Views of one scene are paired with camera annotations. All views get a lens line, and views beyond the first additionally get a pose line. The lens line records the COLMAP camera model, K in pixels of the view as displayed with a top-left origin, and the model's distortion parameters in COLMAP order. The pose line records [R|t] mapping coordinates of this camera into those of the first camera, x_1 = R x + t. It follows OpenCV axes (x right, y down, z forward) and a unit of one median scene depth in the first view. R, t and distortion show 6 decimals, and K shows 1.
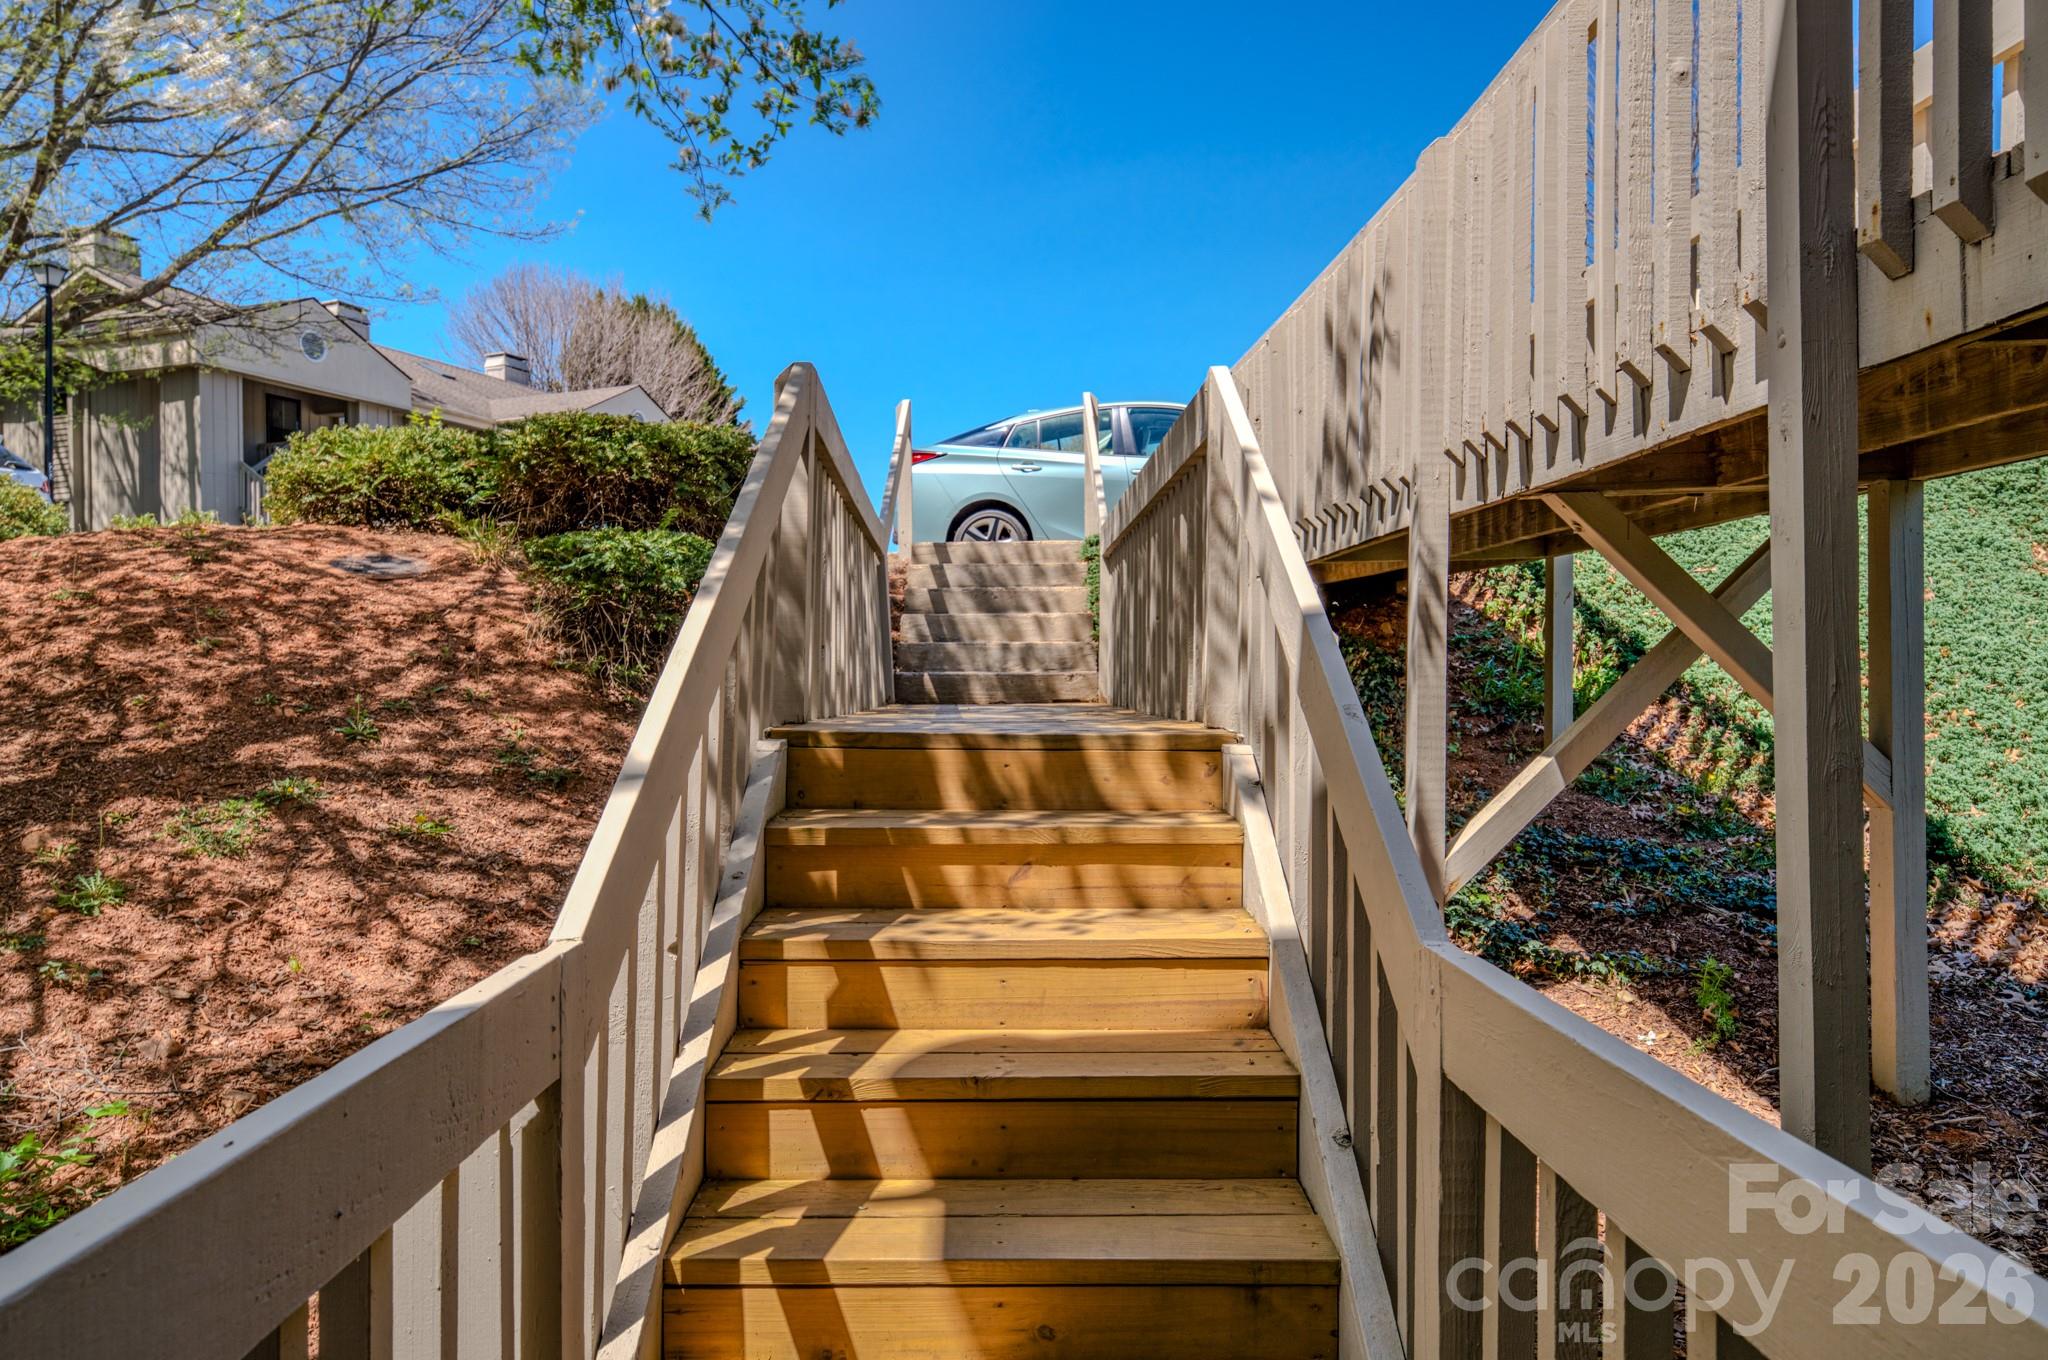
lens RADIAL K [[1276.8, 0, 1024.0], [0, 1276.8, 680.0], [0, 0, 1]] dist [0.023108, 0.001750]
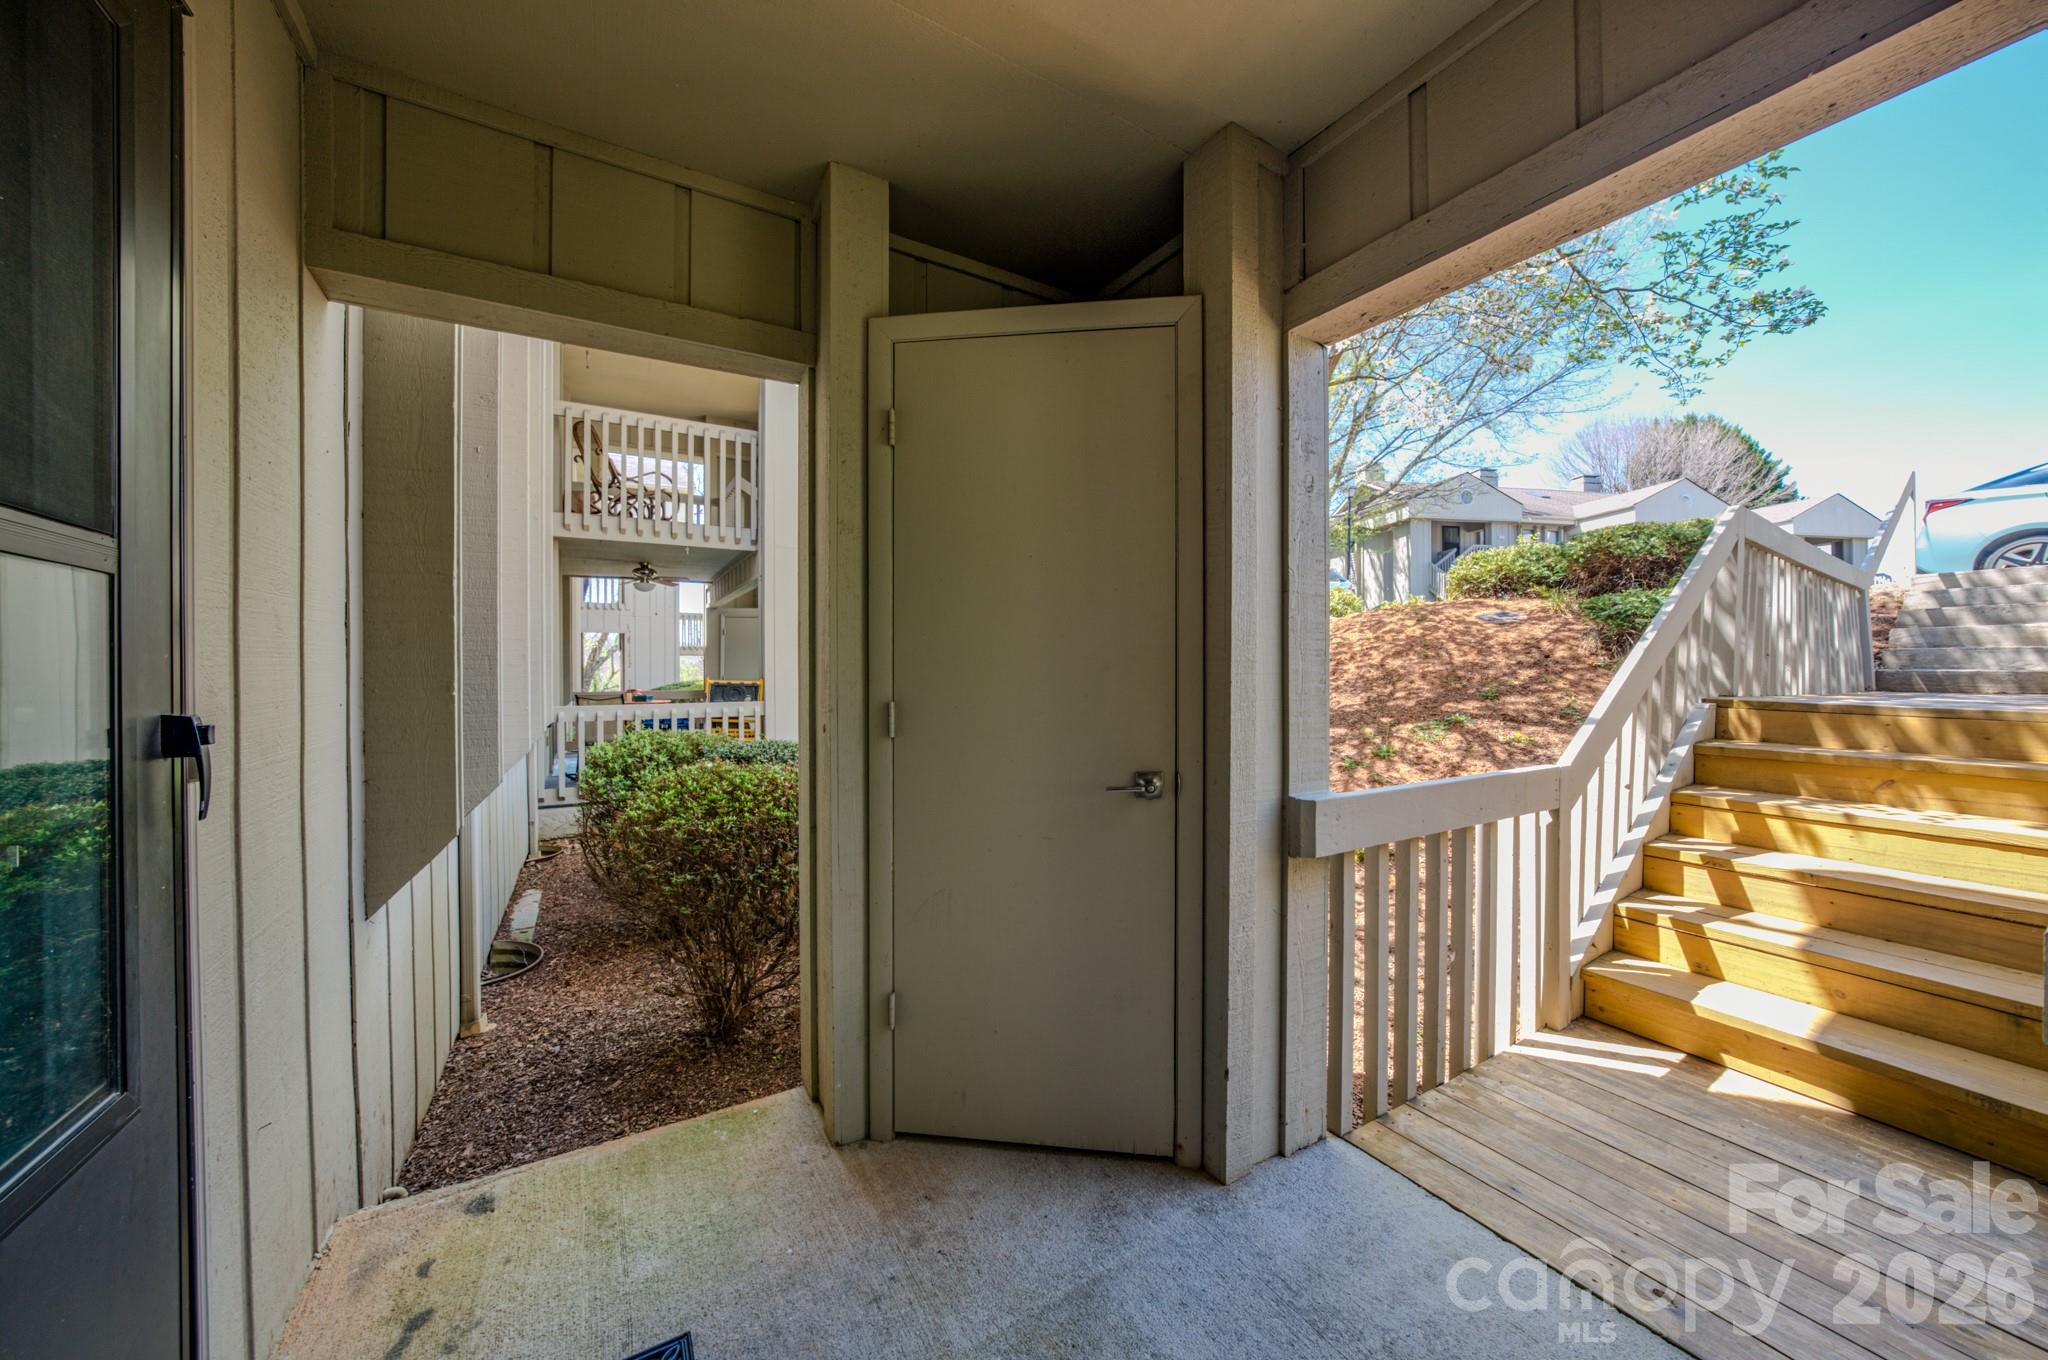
lens RADIAL K [[725.5, 0, 1027.6], [0, 725.5, 657.2], [0, 0, 1]] dist [-0.000991, -0.000361]
pose [[0.499523, -0.010127, -0.866242, 0.121526], [-0.007741, 0.999840, -0.016153, 0.000955], [0.866266, 0.014775, 0.499364, -0.229657]]
